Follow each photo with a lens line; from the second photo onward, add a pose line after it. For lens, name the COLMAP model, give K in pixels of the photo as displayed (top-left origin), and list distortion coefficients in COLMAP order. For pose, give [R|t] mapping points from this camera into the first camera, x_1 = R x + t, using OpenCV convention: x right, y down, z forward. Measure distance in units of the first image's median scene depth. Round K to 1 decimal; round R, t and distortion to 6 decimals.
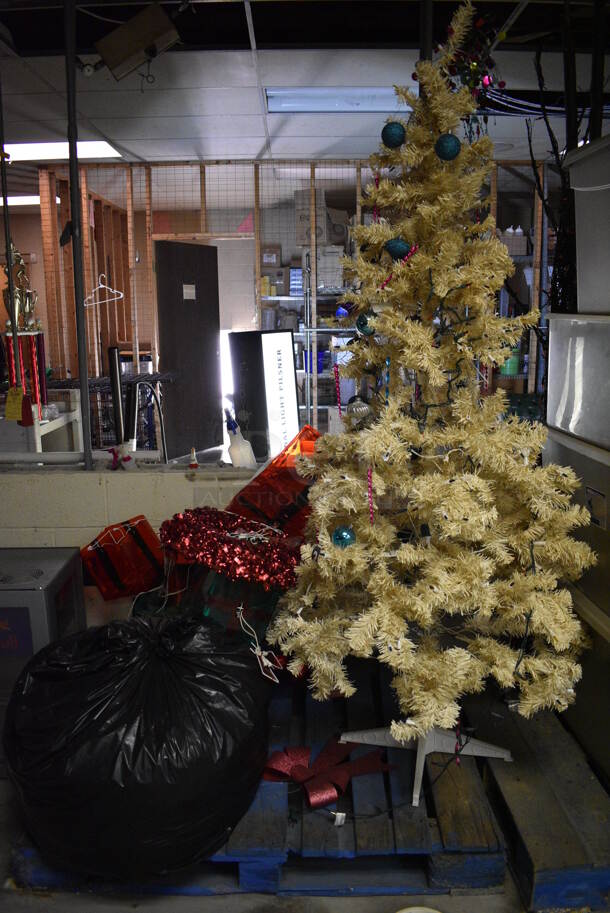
lens RADIAL K [[711.8, 0, 310.7], [0, 711.8, 461.6], [0, 0, 1]] dist [-0.092062, 0.012914]
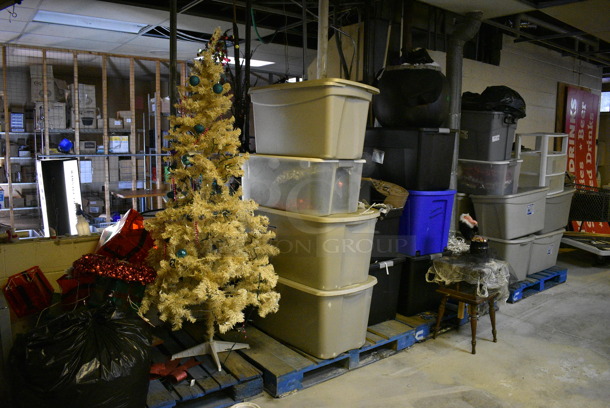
lens RADIAL K [[475.6, 0, 305.0], [0, 475.6, 204.0], [0, 0, 1]] dist [-0.092062, 0.012914]
pose [[0.810802, -0.055314, 0.582701, -0.484860], [0.098077, 0.994289, -0.042084, 0.049172], [-0.577045, 0.091271, 0.811596, -0.440861]]
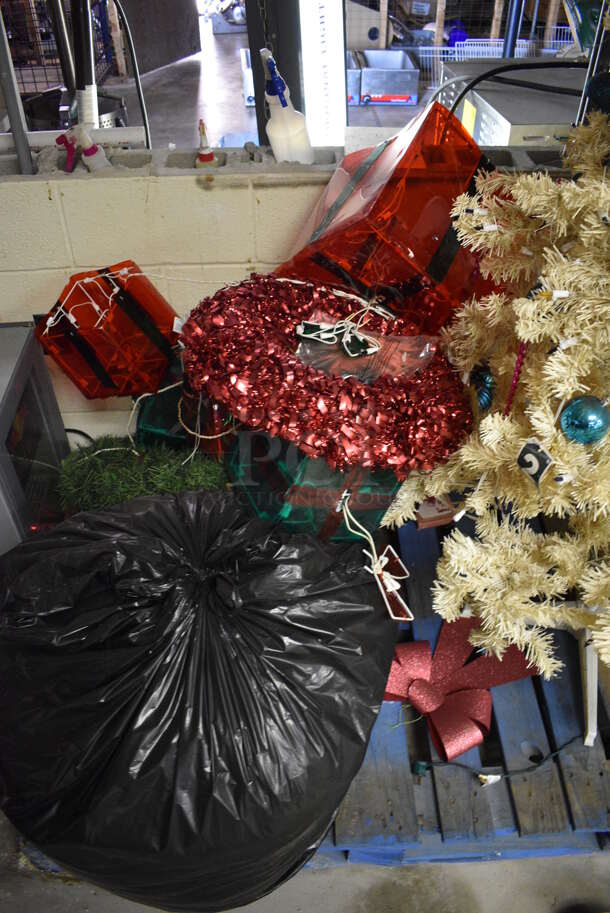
lens RADIAL K [[711.8, 0, 310.7], [0, 711.8, 461.6], [0, 0, 1]] dist [-0.092062, 0.012914]
pose [[0.999404, -0.014723, 0.031228, -0.151238], [-0.003447, 0.857429, 0.514591, -0.111284], [-0.034352, -0.514392, 0.856867, 0.566032]]
